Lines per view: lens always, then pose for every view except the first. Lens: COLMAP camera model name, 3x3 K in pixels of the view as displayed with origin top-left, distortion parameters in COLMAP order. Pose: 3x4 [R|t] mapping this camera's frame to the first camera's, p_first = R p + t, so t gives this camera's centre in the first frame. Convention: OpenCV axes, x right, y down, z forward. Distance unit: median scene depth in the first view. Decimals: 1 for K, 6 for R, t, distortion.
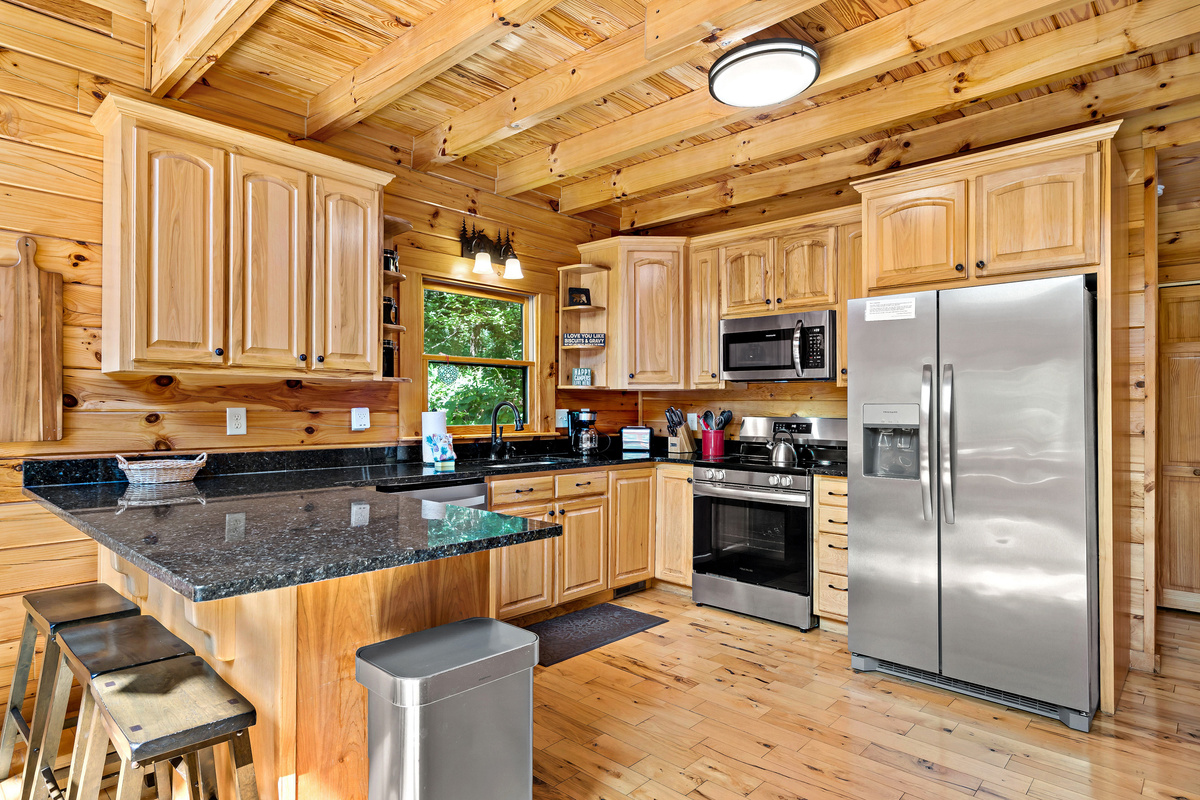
lens RADIAL K [[661.9, 0, 645.9], [0, 661.9, 409.5], [0, 0, 1]] dist [0.003369, 0.001064]
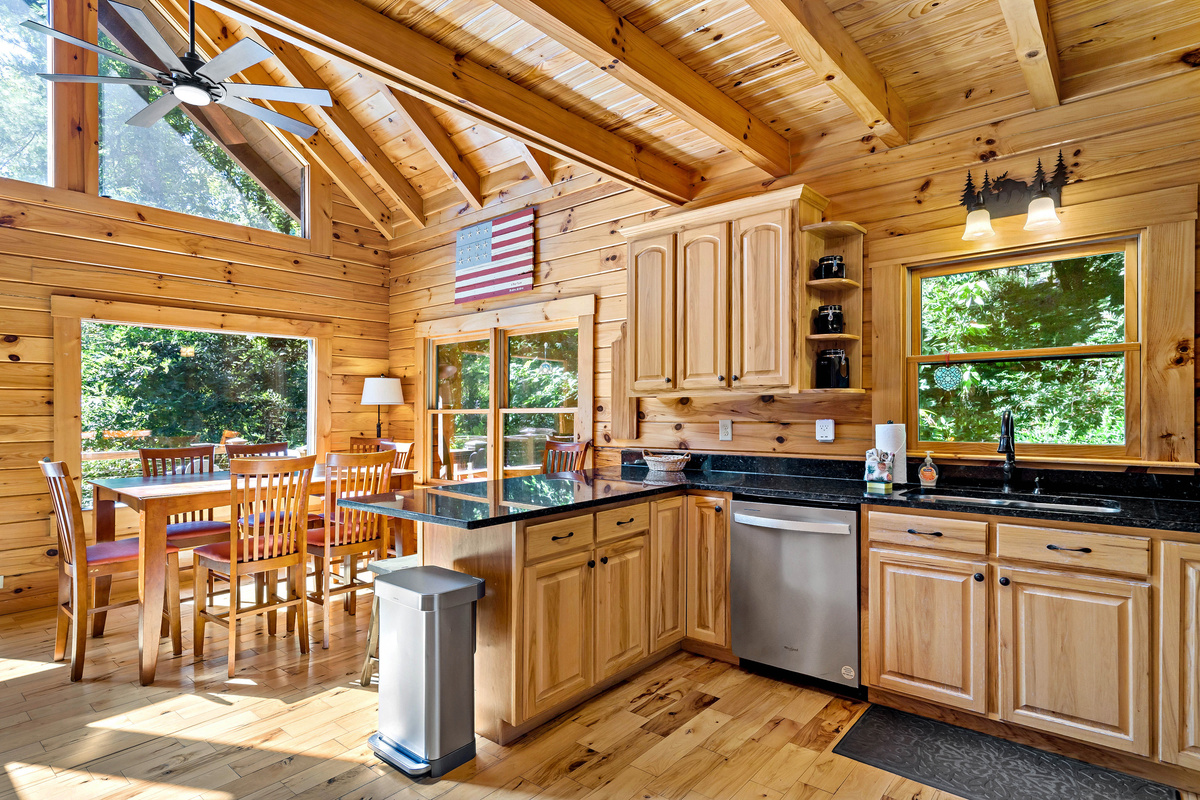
lens RADIAL K [[620.2, 0, 533.1], [0, 620.2, 419.8], [0, 0, 1]] dist [-0.002131, 0.003048]
pose [[-0.024185, 0.007078, -0.999682, 0.523333], [0.005331, 0.999962, 0.006951, -0.011394], [0.999693, -0.005161, -0.024222, 0.586150]]
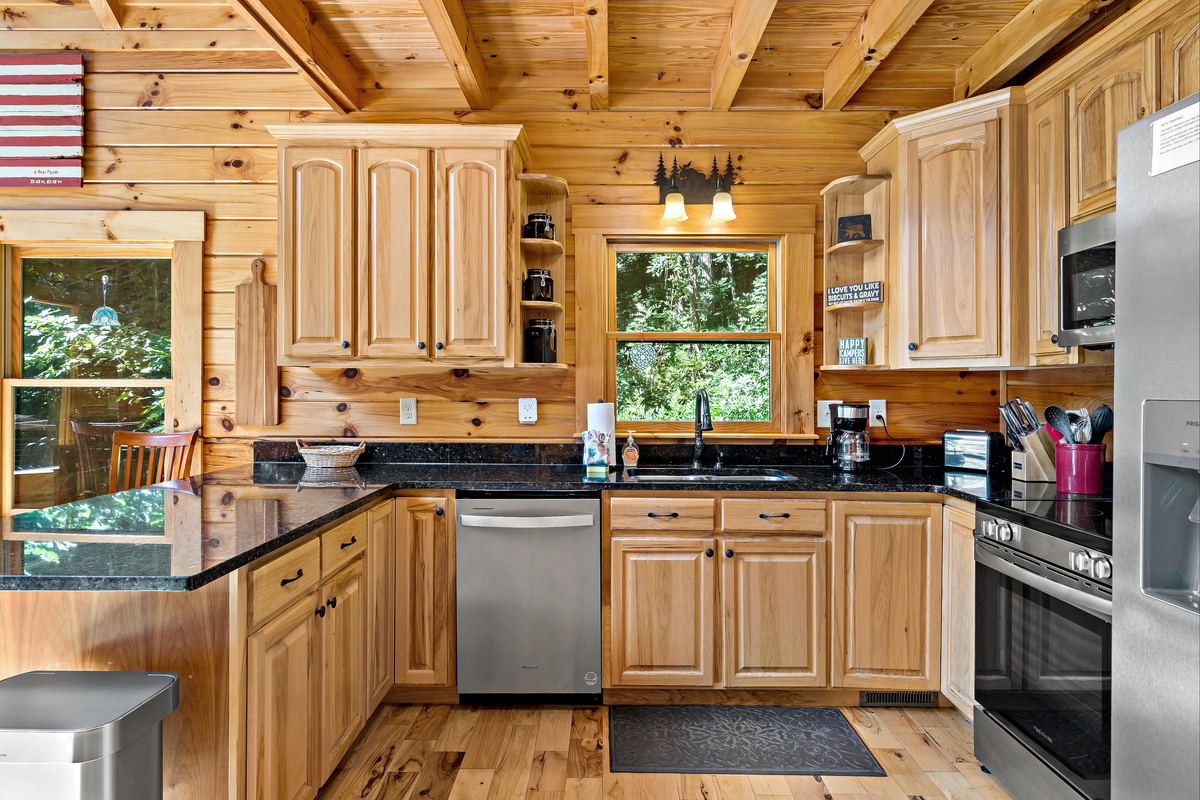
lens RADIAL K [[745.9, 0, 590.8], [0, 745.9, 398.9], [0, 0, 1]] dist [0.005567, 0.000161]
pose [[0.647803, 0.007973, -0.761766, 0.385173], [-0.002506, 0.999962, 0.008335, -0.010284], [0.761804, -0.003491, 0.647798, 0.421436]]
